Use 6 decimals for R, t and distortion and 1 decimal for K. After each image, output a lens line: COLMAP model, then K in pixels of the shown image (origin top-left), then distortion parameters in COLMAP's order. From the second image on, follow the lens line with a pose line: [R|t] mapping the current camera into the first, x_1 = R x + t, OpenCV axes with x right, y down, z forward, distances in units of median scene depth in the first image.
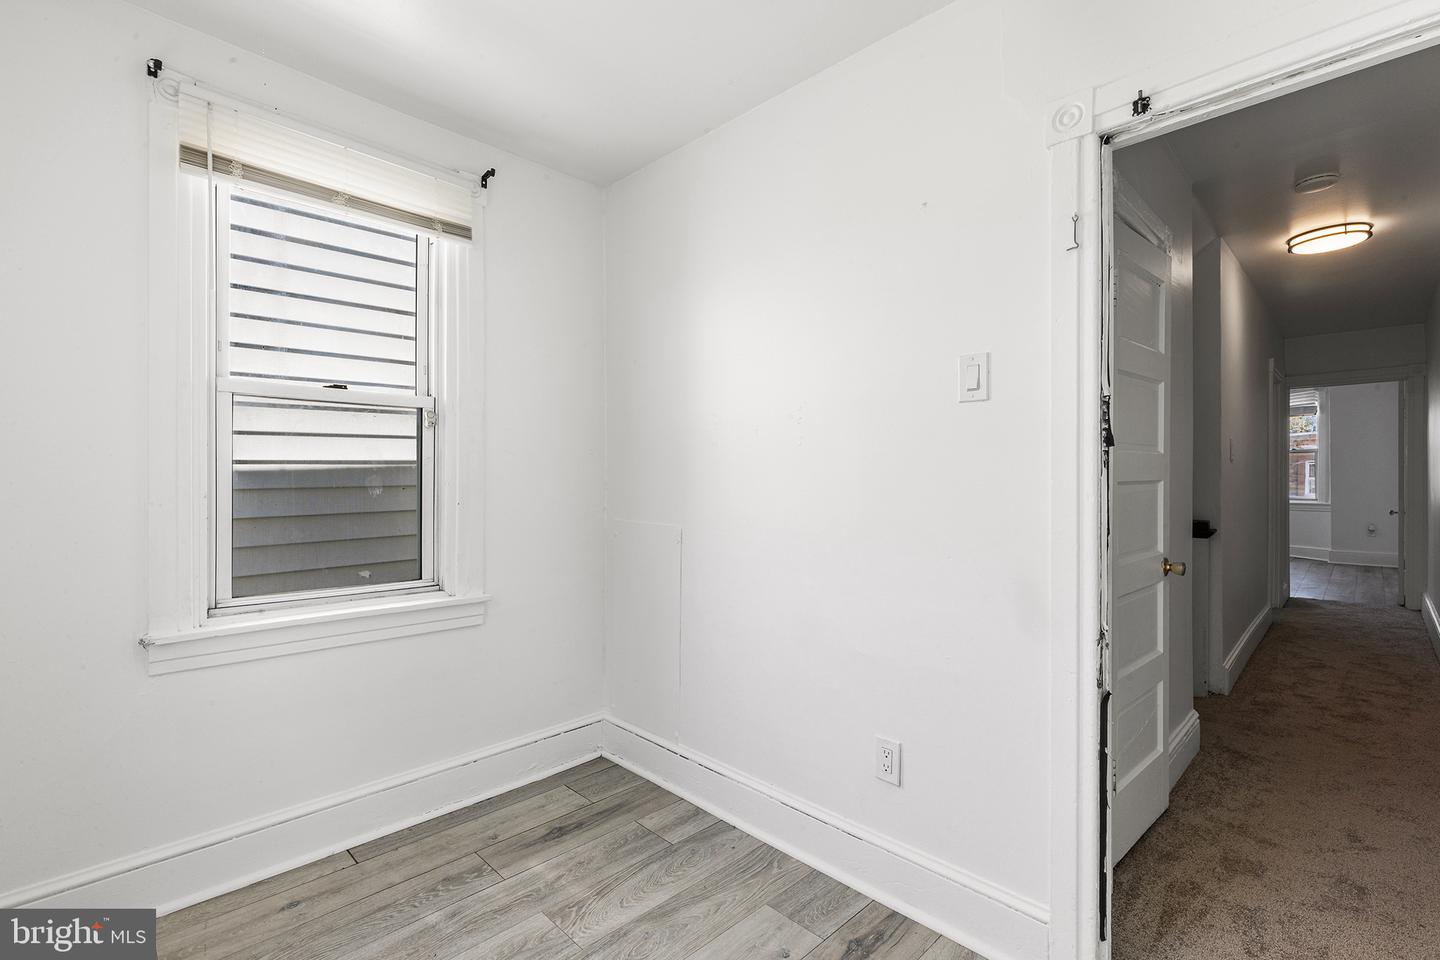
lens RADIAL K [[645.6, 0, 721.7], [0, 645.6, 471.4], [0, 0, 1]] dist [0.002542, 0.000541]
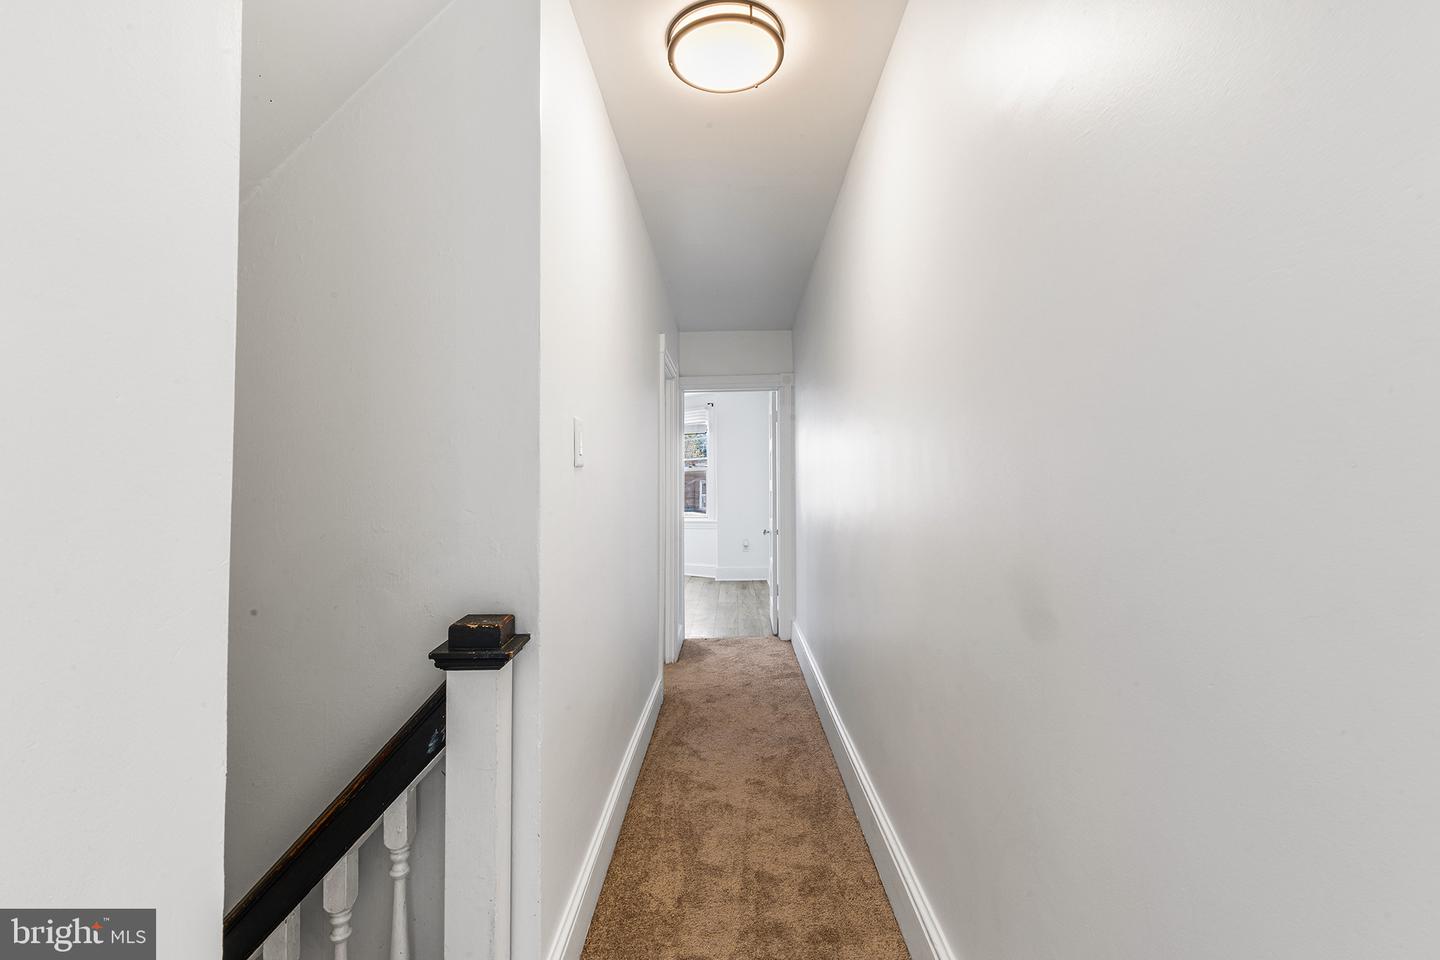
lens RADIAL K [[645.6, 0, 721.7], [0, 645.6, 471.4], [0, 0, 1]] dist [0.002542, 0.000541]
pose [[0.719665, 0.016276, 0.694131, 0.345217], [0.004256, 0.999603, -0.027851, 0.000077], [-0.694309, 0.022997, 0.719310, 0.378584]]
